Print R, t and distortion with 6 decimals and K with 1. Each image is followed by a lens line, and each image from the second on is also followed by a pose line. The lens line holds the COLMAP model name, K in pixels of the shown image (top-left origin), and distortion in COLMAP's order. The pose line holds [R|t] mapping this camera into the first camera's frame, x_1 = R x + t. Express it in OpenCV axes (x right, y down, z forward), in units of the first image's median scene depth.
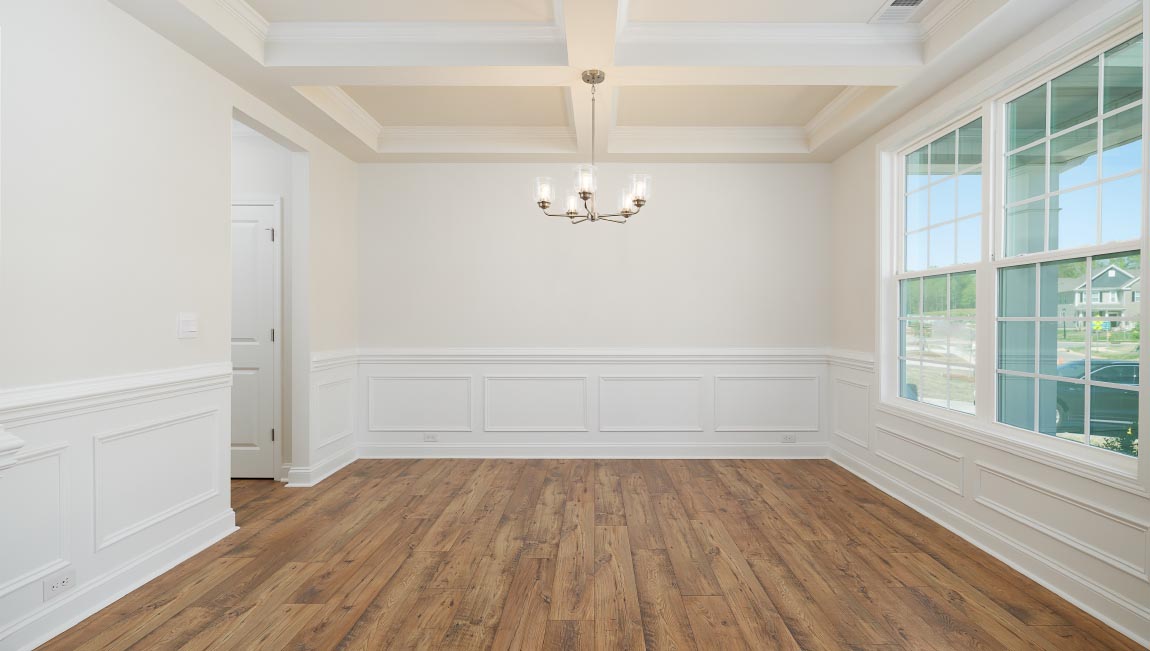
lens RADIAL K [[521.7, 0, 578.0], [0, 521.7, 323.7], [0, 0, 1]] dist [0.001127, 0.000135]
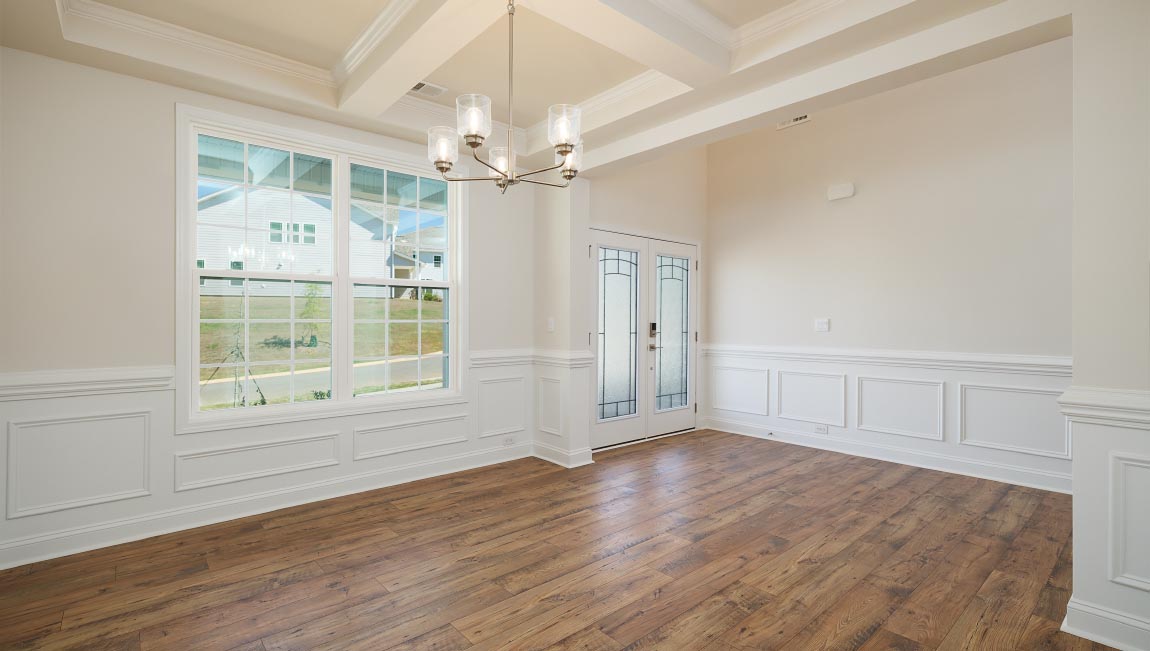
lens RADIAL K [[521.7, 0, 575.7], [0, 521.7, 324.2], [0, 0, 1]] dist [0.001127, 0.000135]
pose [[-0.681160, -0.005713, 0.732112, -0.686677], [0.003823, 0.999928, 0.011359, -0.018229], [-0.732125, 0.010536, -0.681089, 1.770815]]
